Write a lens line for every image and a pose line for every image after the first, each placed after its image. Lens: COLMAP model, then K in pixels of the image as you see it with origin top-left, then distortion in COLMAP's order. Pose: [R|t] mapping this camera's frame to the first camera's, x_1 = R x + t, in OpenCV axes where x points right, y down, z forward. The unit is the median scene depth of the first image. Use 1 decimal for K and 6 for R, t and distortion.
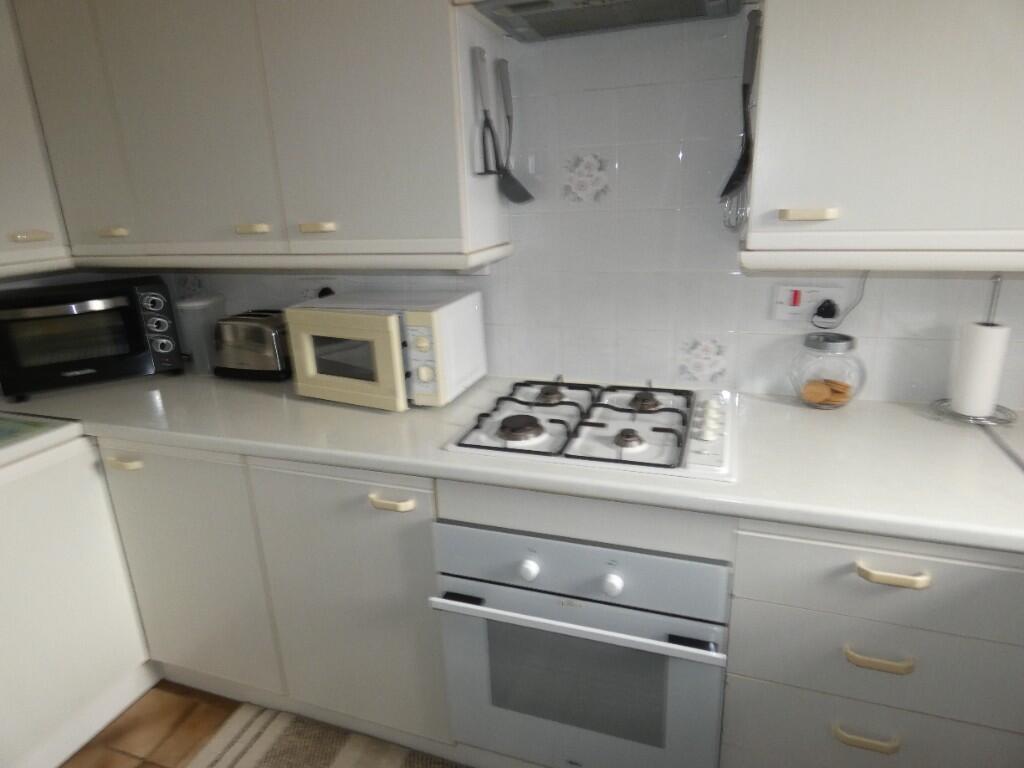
lens RADIAL K [[608.9, 0, 509.9], [0, 608.9, 381.2], [0, 0, 1]] dist [0.007372, -0.001160]
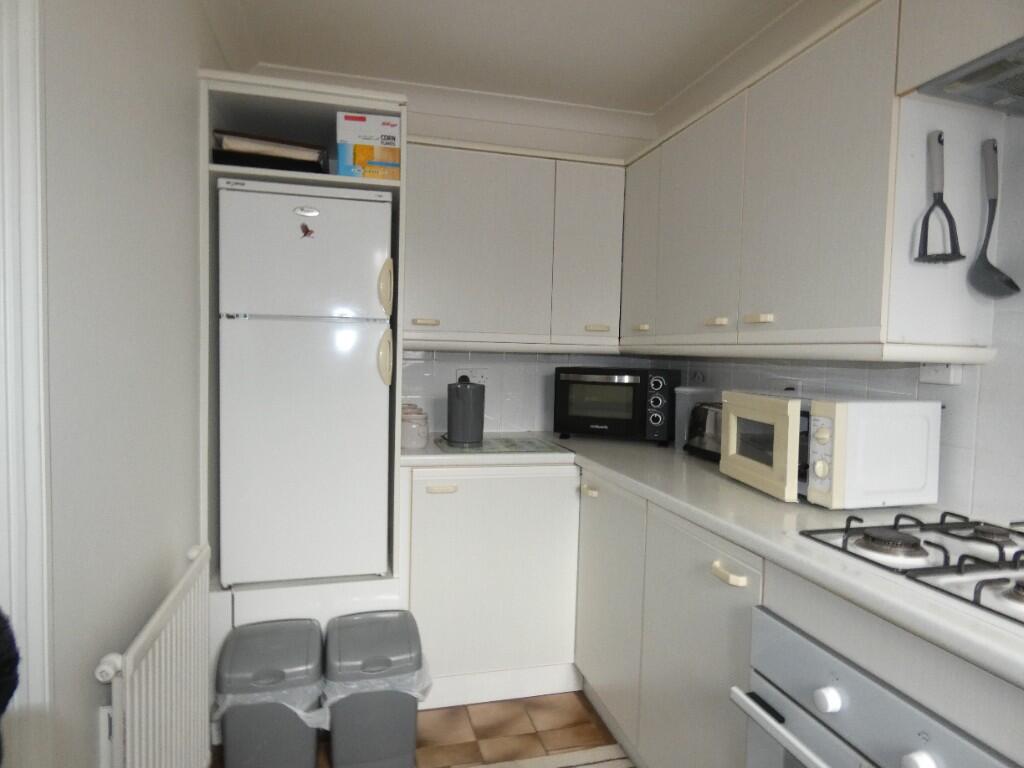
lens RADIAL K [[608.9, 0, 510.4], [0, 608.9, 382.9], [0, 0, 1]] dist [0.007372, -0.001160]
pose [[0.563724, 0.097785, -0.820154, 0.334256], [-0.290223, 0.953101, -0.085846, 0.078528], [0.773296, 0.286421, 0.565665, 0.067525]]
